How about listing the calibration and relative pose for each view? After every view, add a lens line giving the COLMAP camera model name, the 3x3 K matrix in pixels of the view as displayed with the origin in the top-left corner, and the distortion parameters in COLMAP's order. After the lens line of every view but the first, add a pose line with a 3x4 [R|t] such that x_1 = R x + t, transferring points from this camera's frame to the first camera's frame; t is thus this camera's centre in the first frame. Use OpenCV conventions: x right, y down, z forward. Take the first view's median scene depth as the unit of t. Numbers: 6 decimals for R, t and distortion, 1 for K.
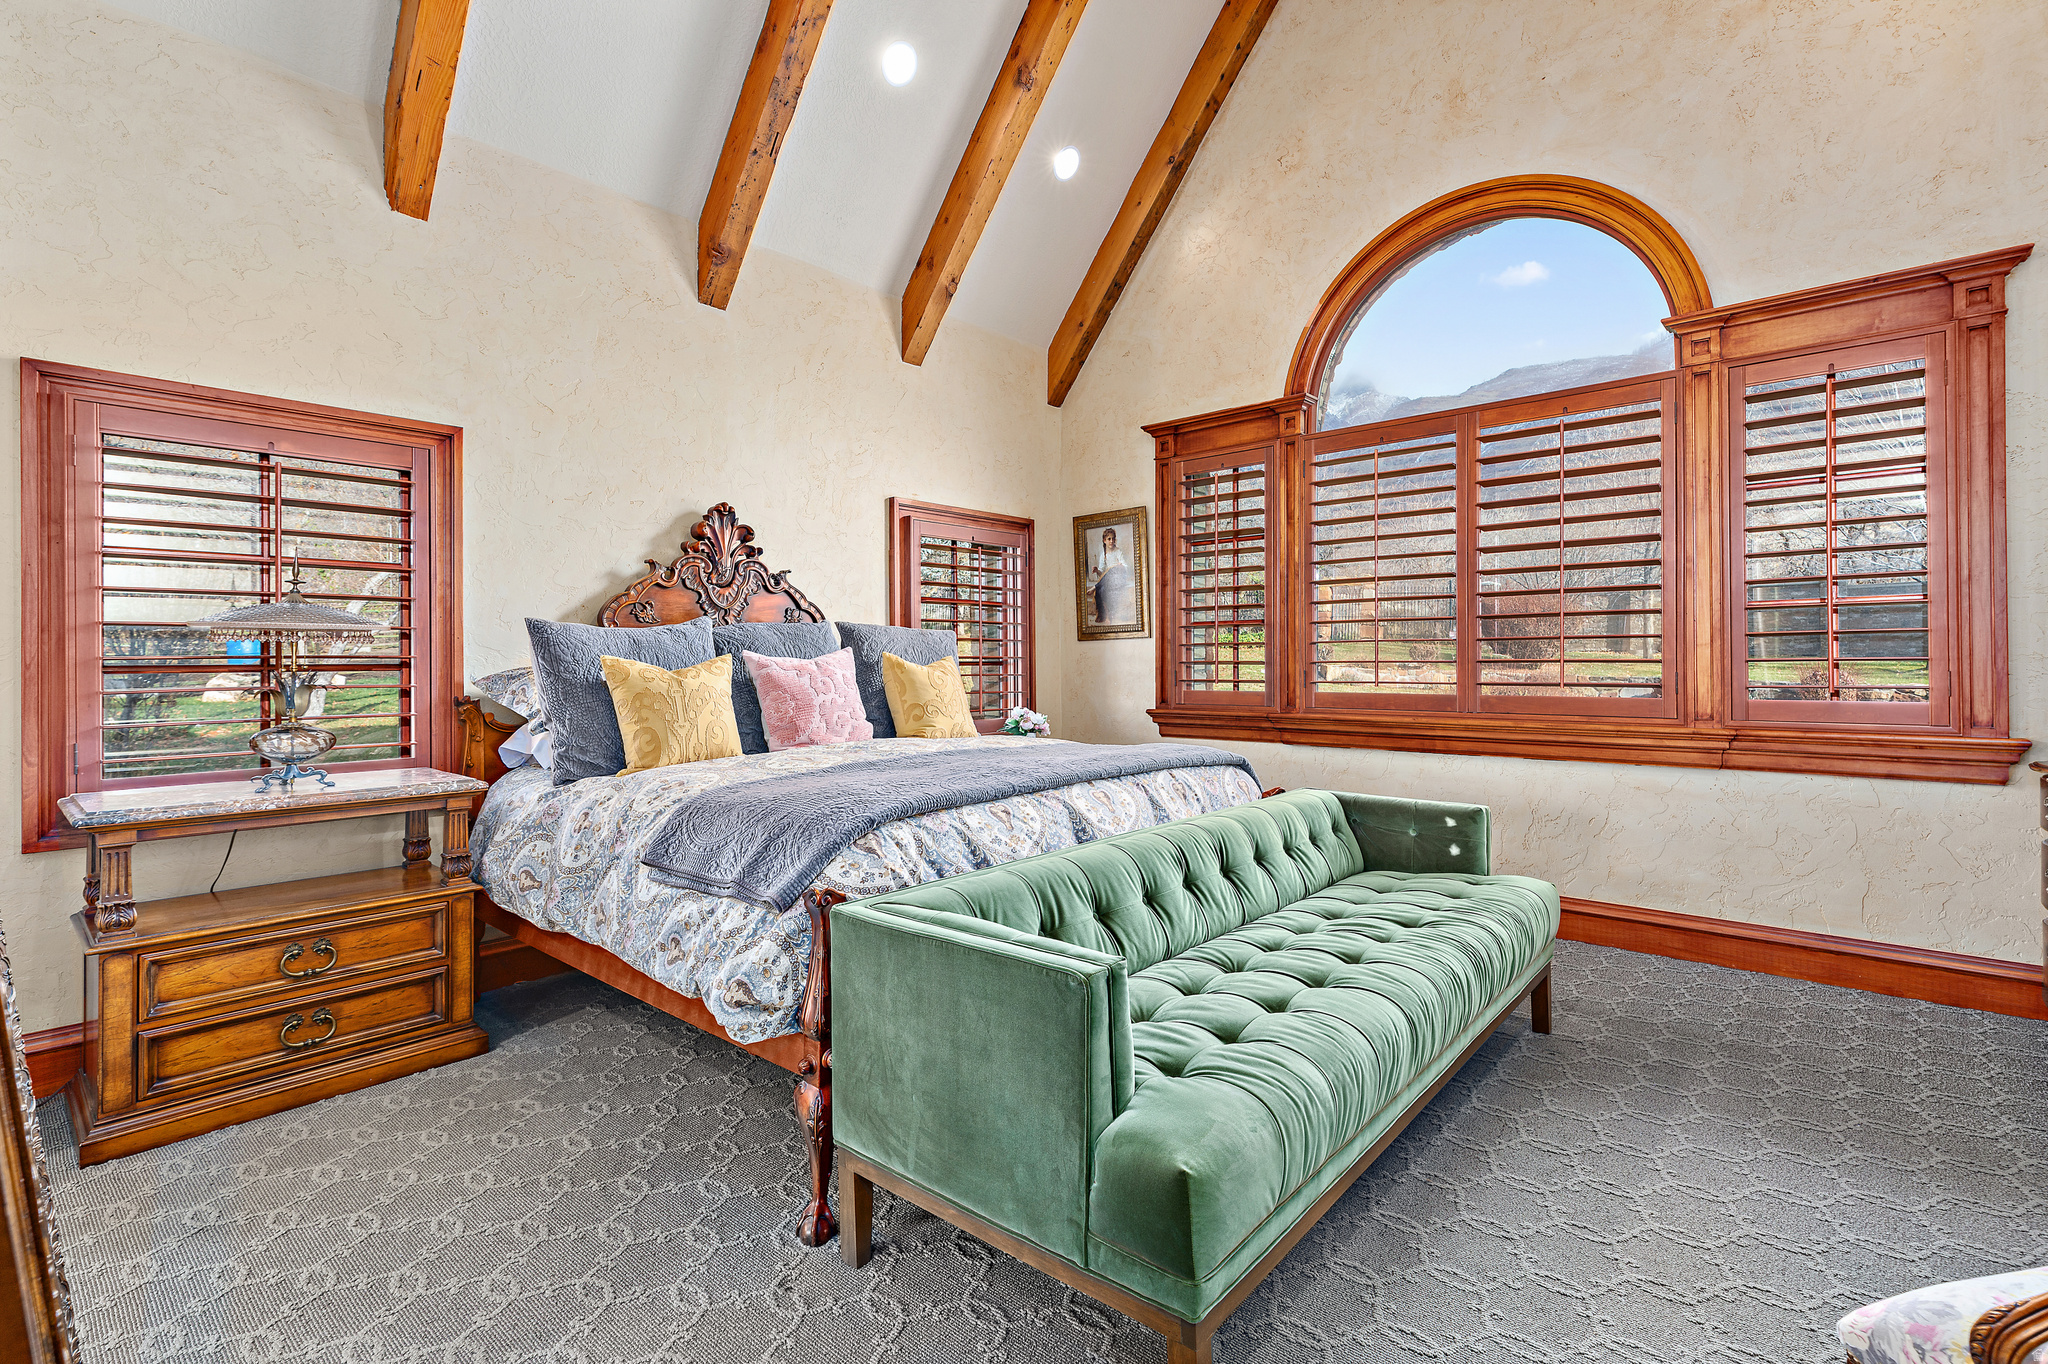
lens RADIAL K [[990.2, 0, 1014.9], [0, 990.2, 645.7], [0, 0, 1]] dist [0.027799, 0.000390]
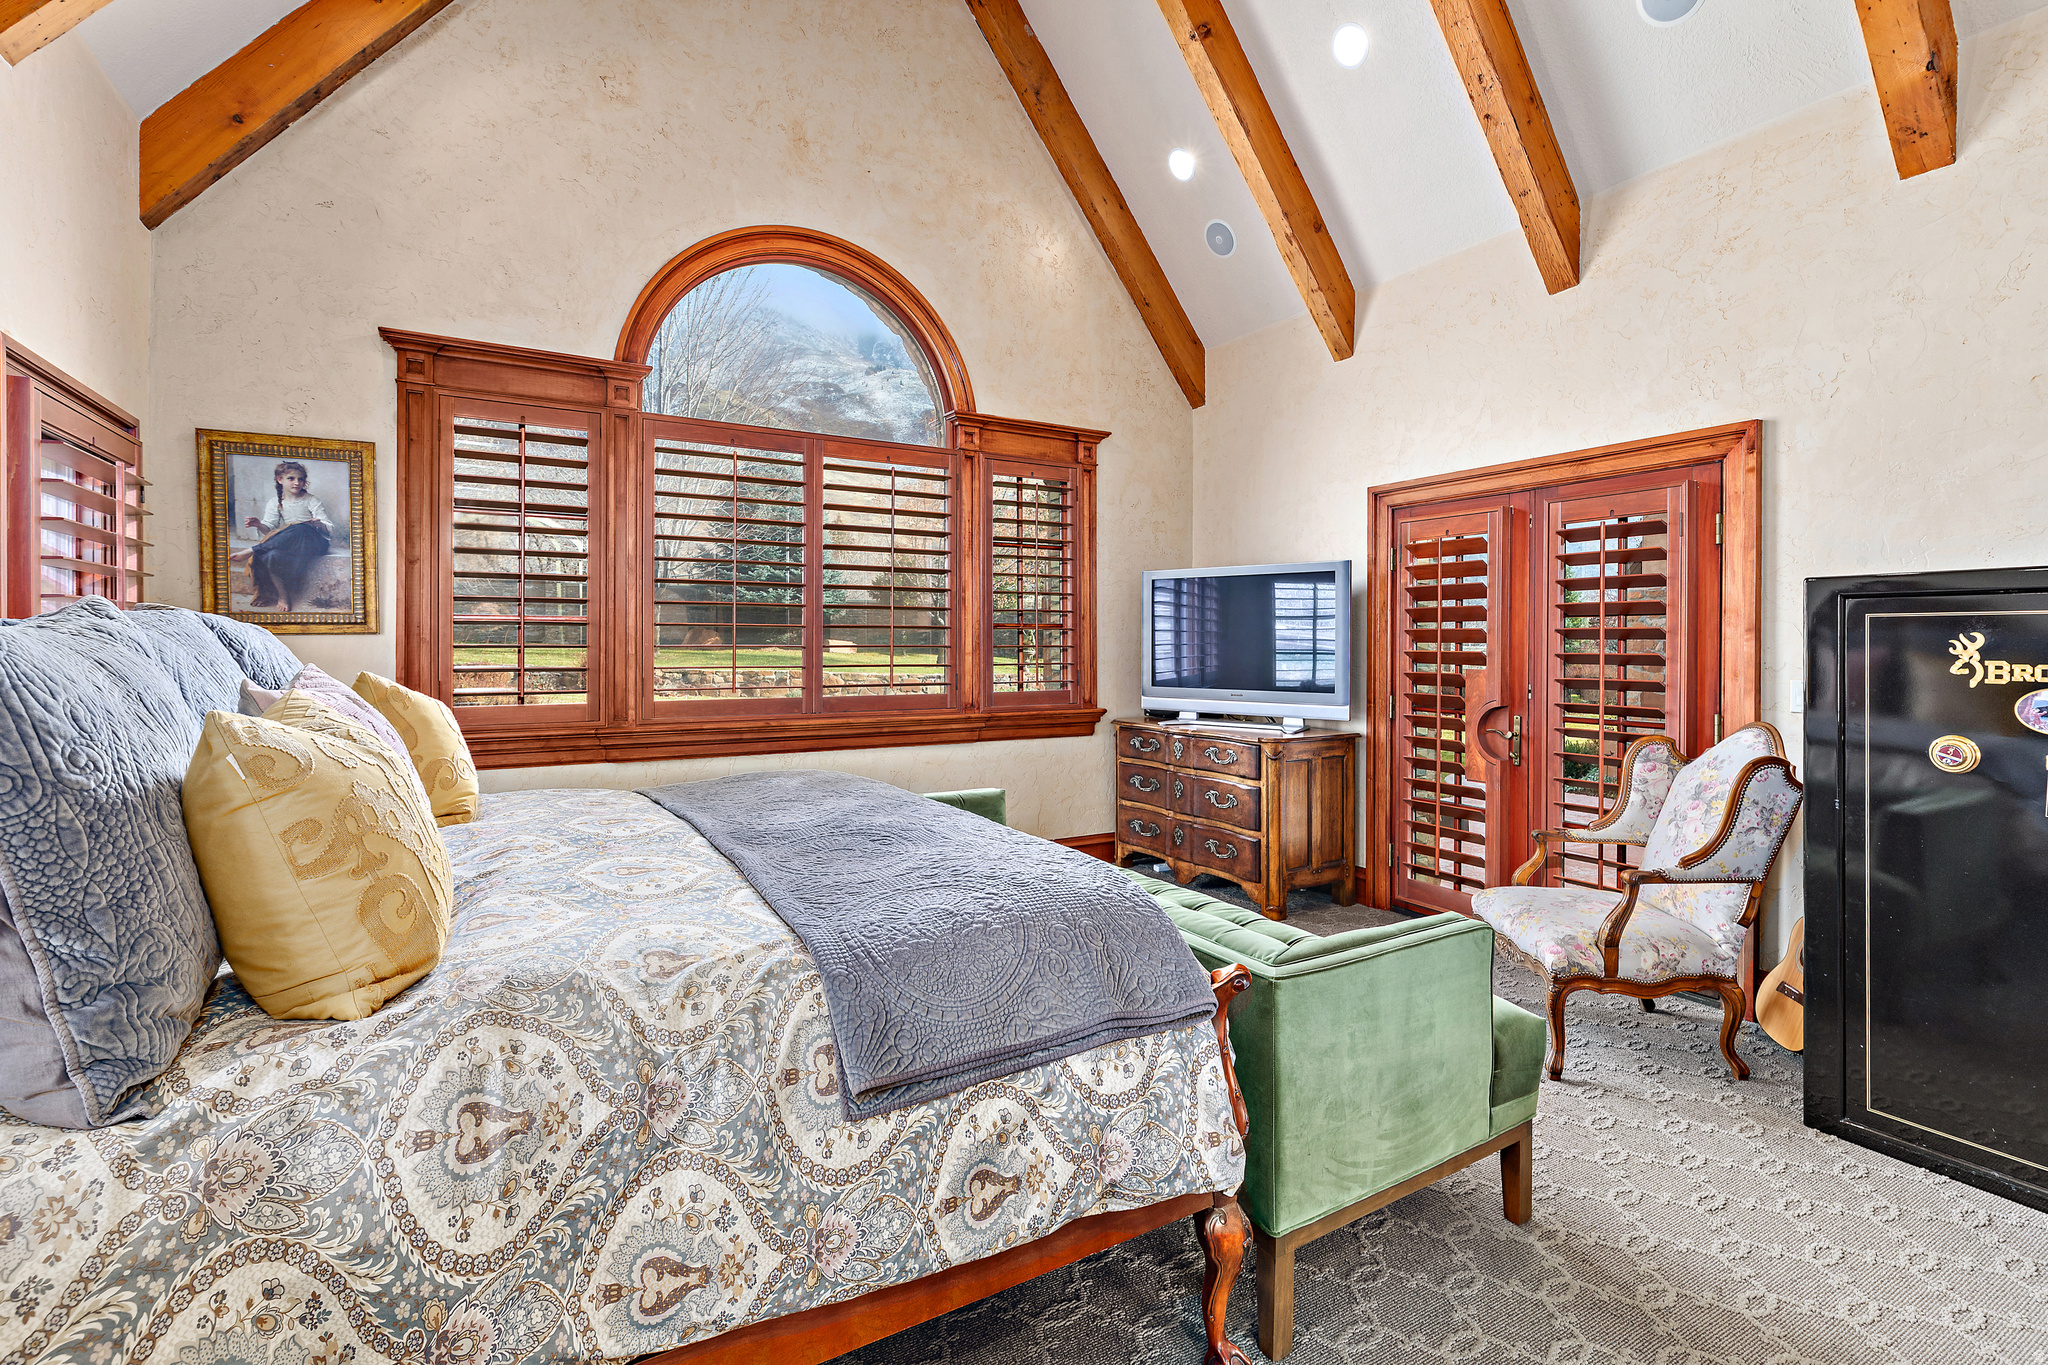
lens RADIAL K [[990.2, 0, 1014.0], [0, 990.2, 666.9], [0, 0, 1]] dist [0.027799, 0.000390]
pose [[0.286940, -0.000126, 0.957949, -0.469131], [-0.008605, 0.999959, 0.002709, 0.010283], [-0.957910, -0.009020, 0.286927, 0.427760]]
